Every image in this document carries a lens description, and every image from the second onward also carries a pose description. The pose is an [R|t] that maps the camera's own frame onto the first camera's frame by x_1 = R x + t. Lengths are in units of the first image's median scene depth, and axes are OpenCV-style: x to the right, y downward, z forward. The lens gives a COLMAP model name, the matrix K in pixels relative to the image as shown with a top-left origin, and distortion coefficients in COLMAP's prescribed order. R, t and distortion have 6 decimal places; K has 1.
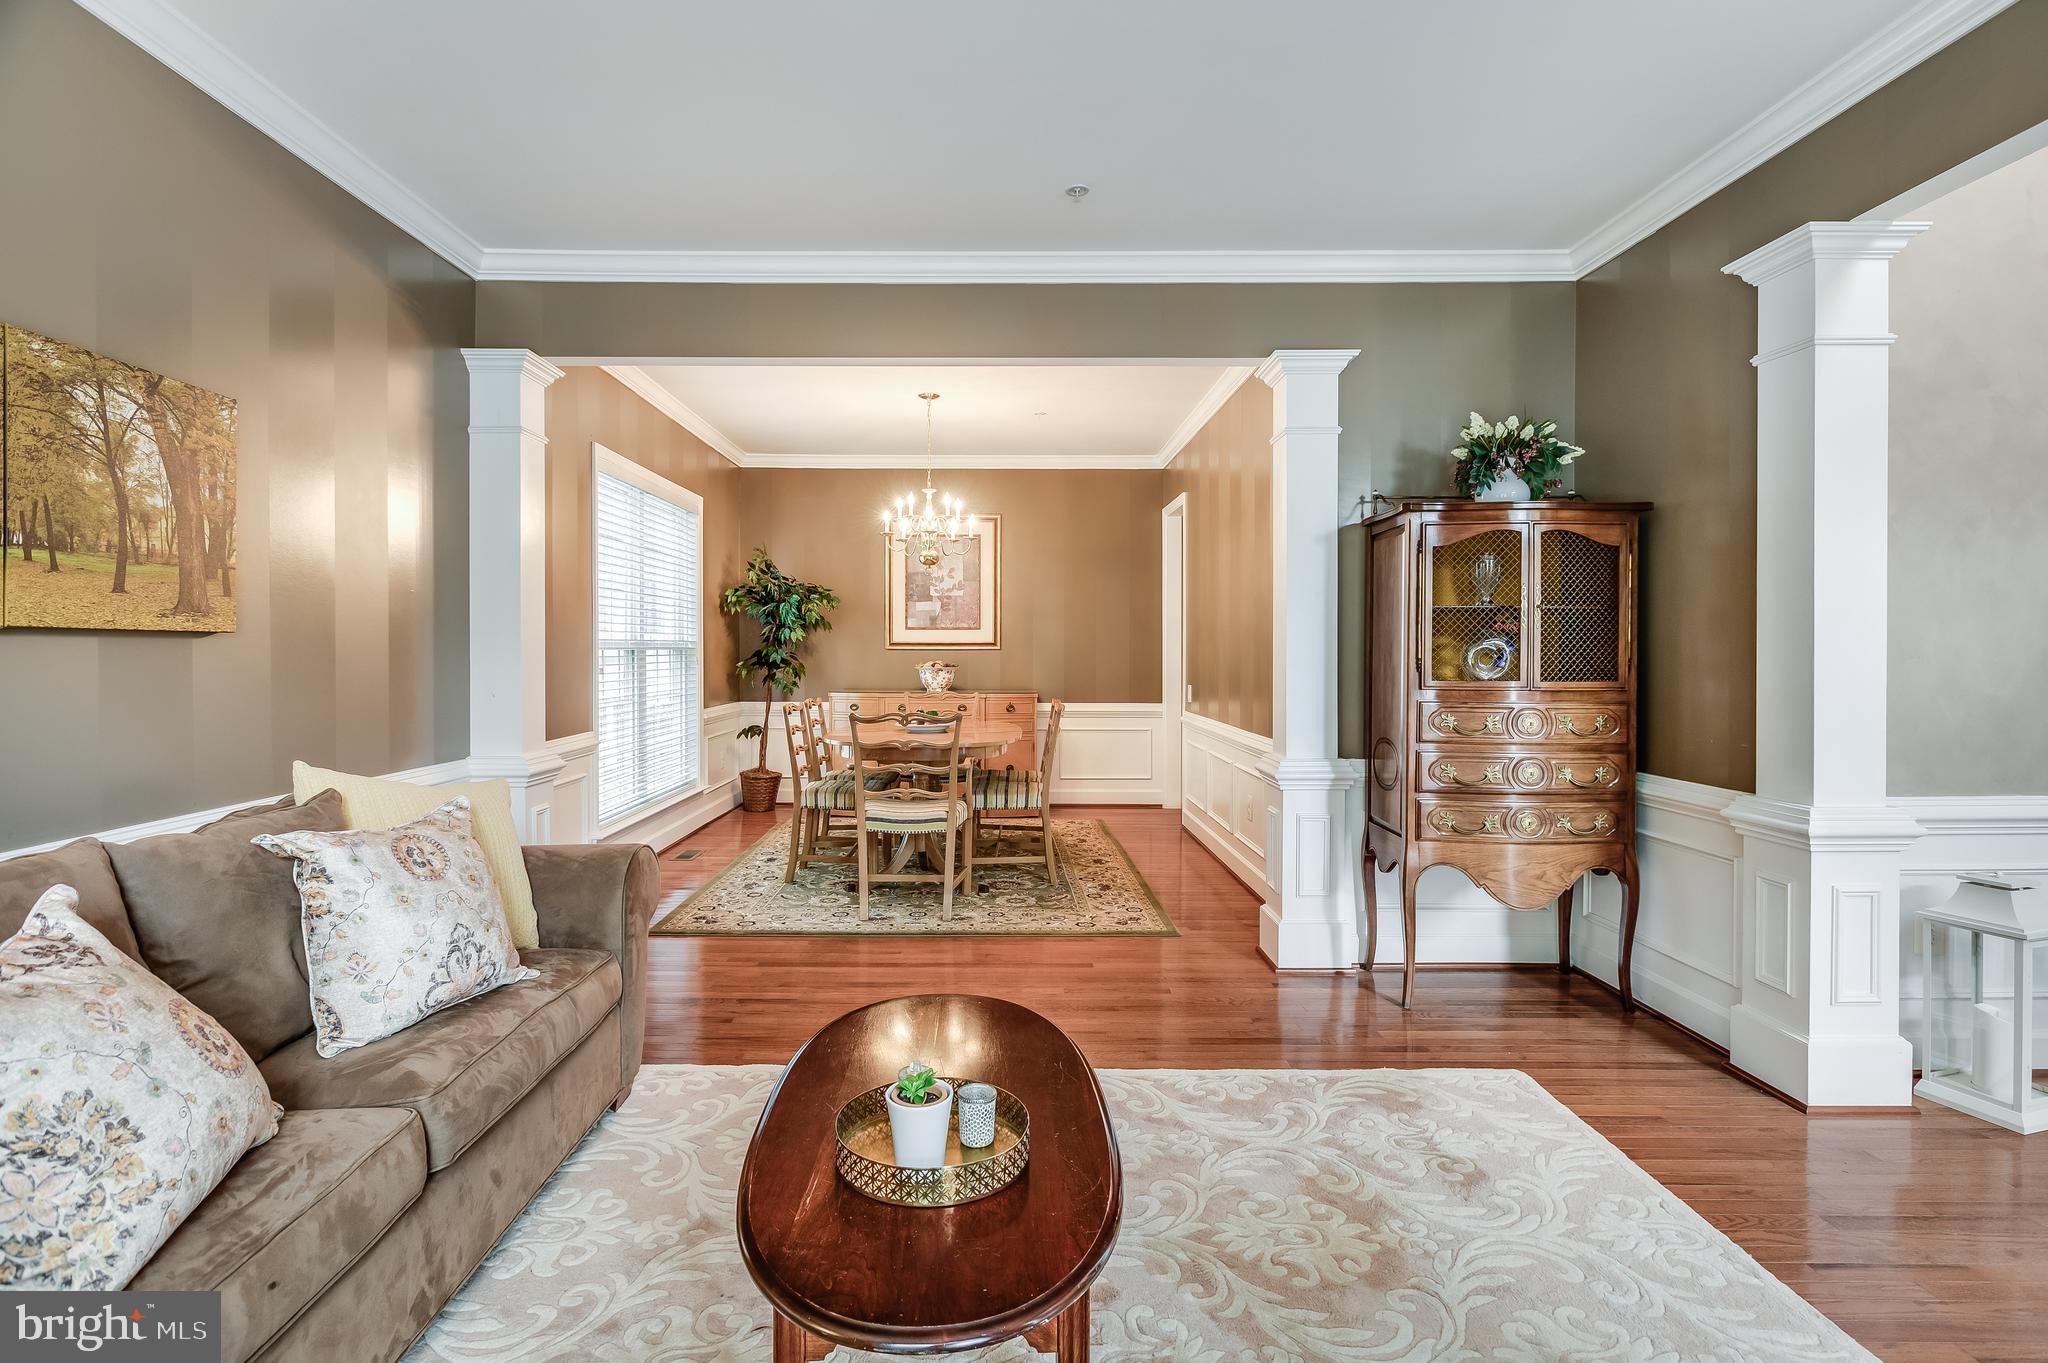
lens RADIAL K [[992.4, 0, 1024.3], [0, 992.4, 651.4], [0, 0, 1]] dist [0.002238, -0.000485]
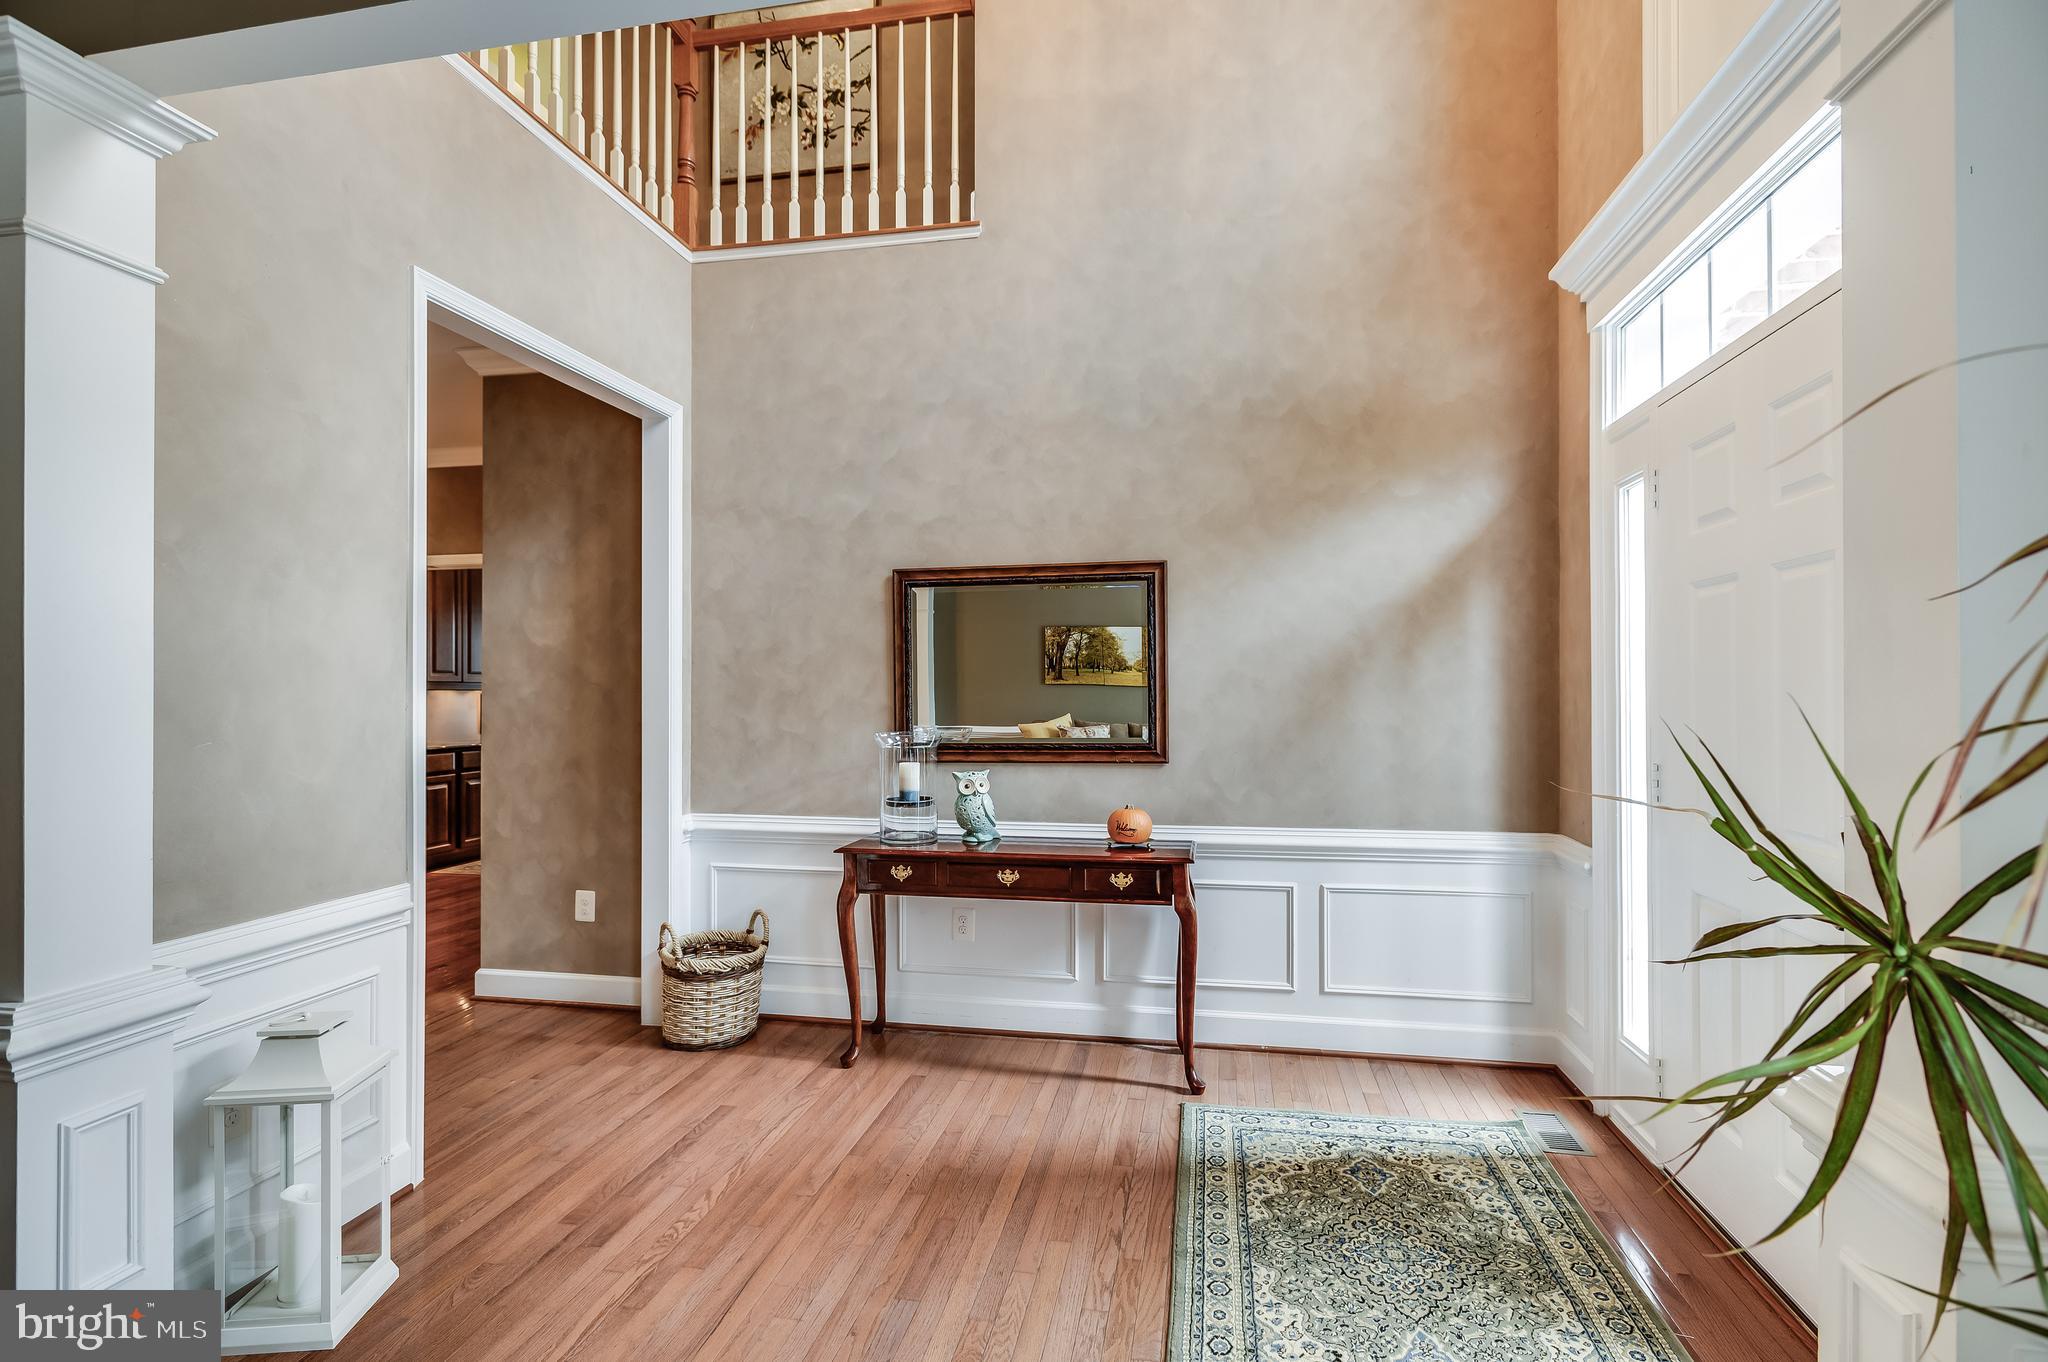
lens RADIAL K [[992.4, 0, 1015.9], [0, 992.4, 682.5], [0, 0, 1]] dist [0.002238, -0.000485]
pose [[0.215608, 0.002748, 0.976476, 0.336623], [0.007223, 0.999964, -0.004409, -0.029123], [-0.976453, 0.008004, 0.215580, 0.285345]]
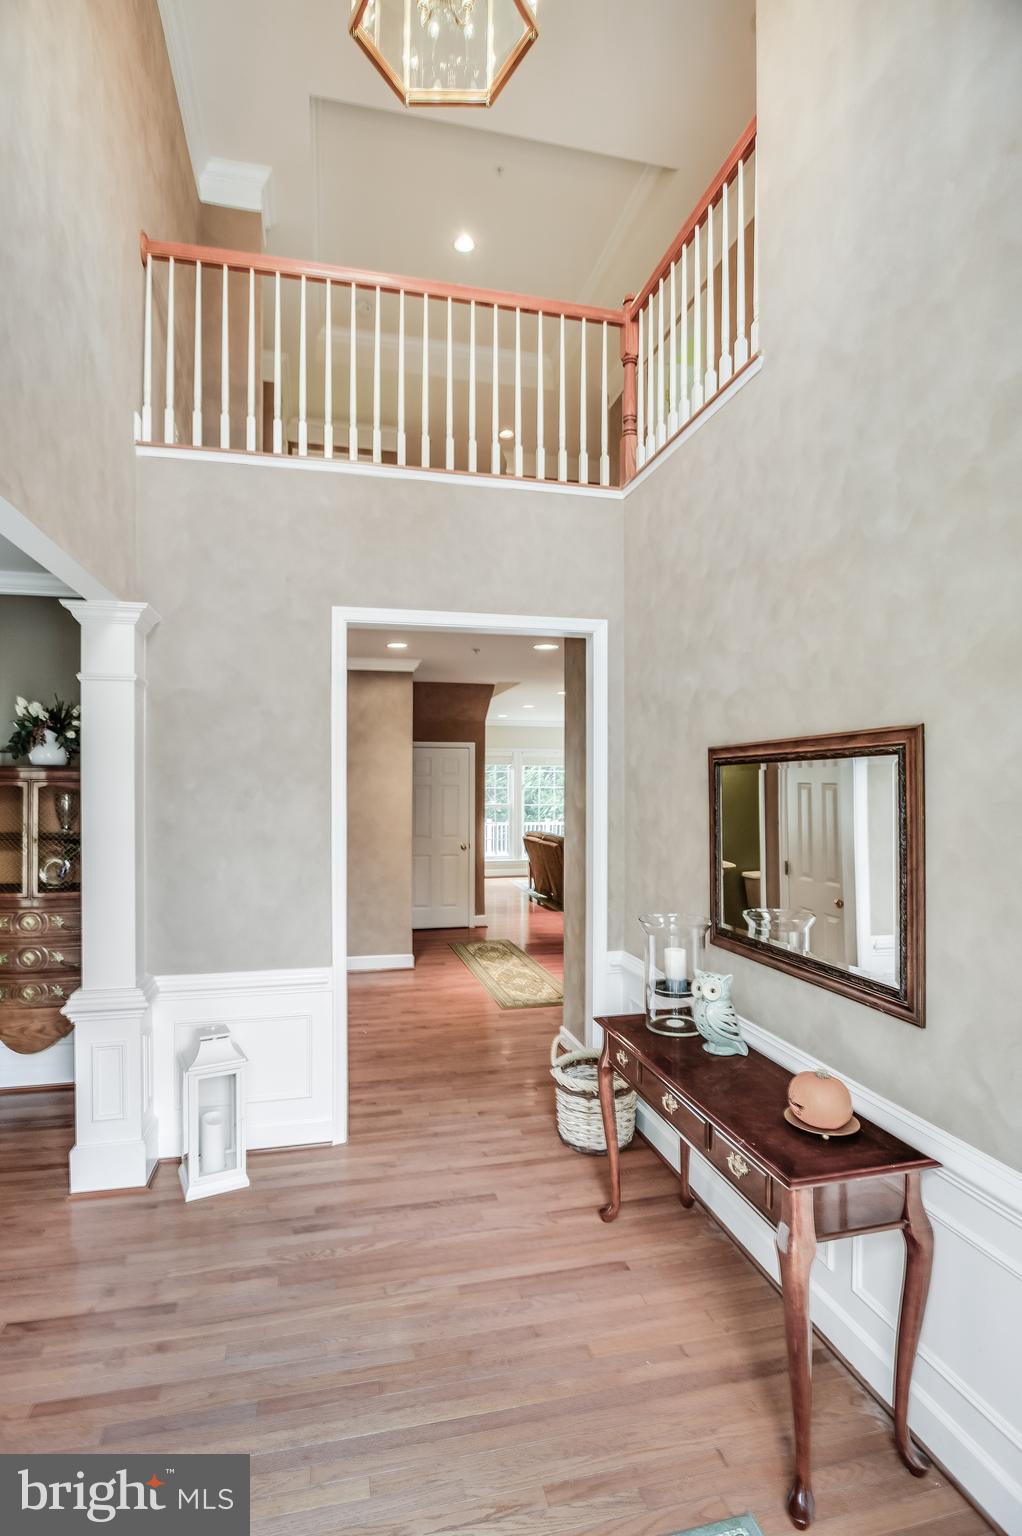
lens RADIAL K [[744.3, 0, 484.1], [0, 744.3, 791.6], [0, 0, 1]] dist [0.002238, -0.000485]
pose [[0.981426, -0.006991, 0.191712, 1.175988], [0.006346, 0.999972, 0.003976, -0.143033], [-0.191735, -0.002685, 0.981443, -0.206051]]
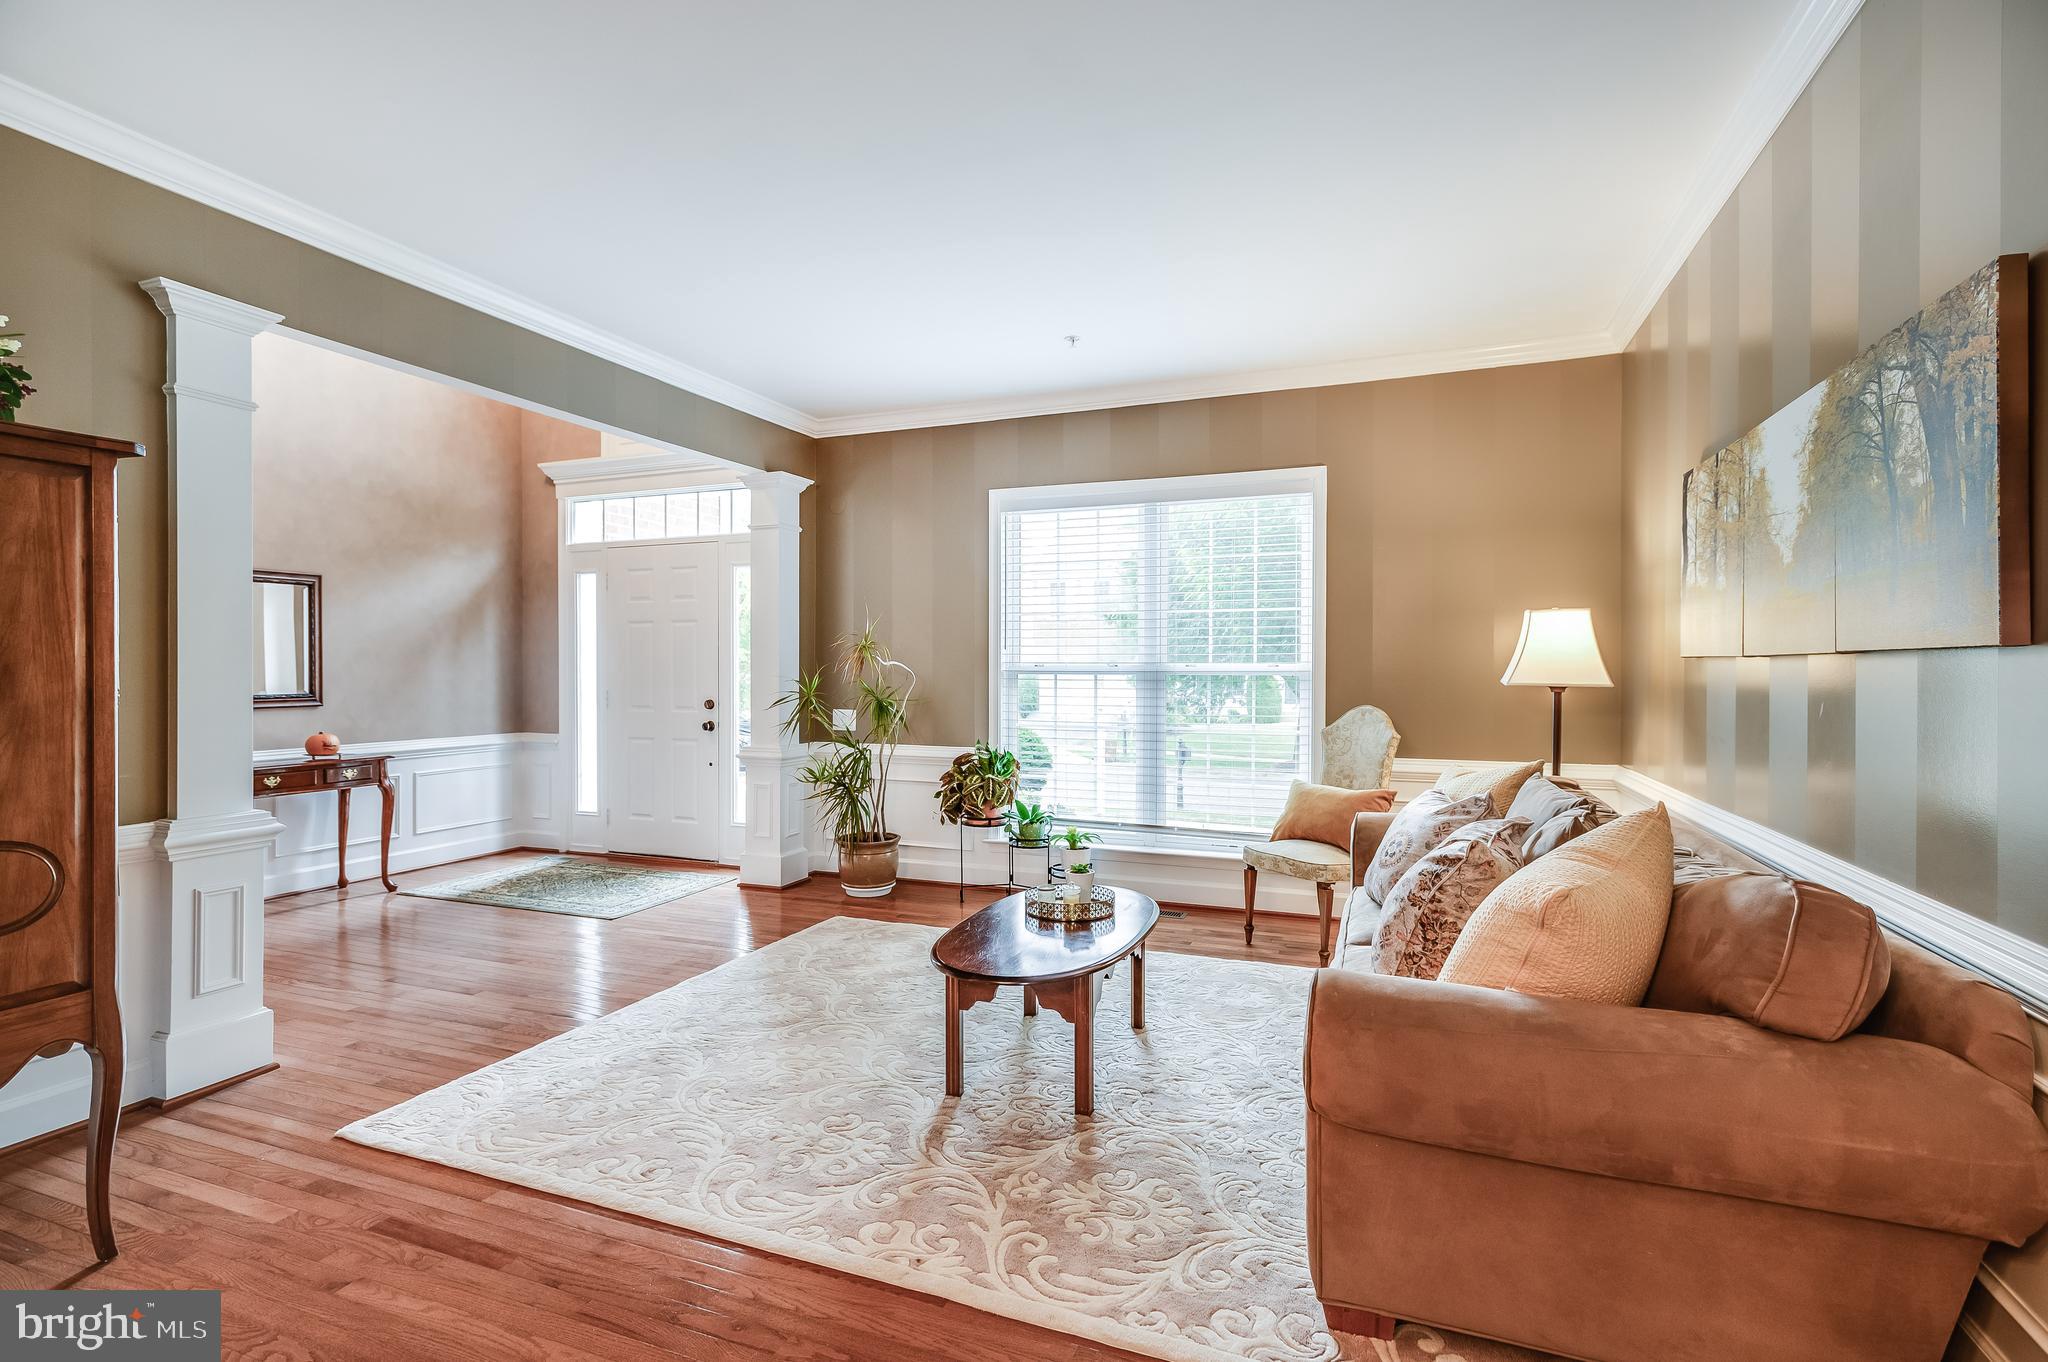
lens RADIAL K [[992.4, 0, 1027.1], [0, 992.4, 677.0], [0, 0, 1]] dist [0.002238, -0.000485]
pose [[-0.917126, -0.004655, 0.398571, -0.472621], [-0.001145, 0.999958, 0.009044, -0.005735], [-0.398596, 0.007838, -0.917093, 1.683266]]
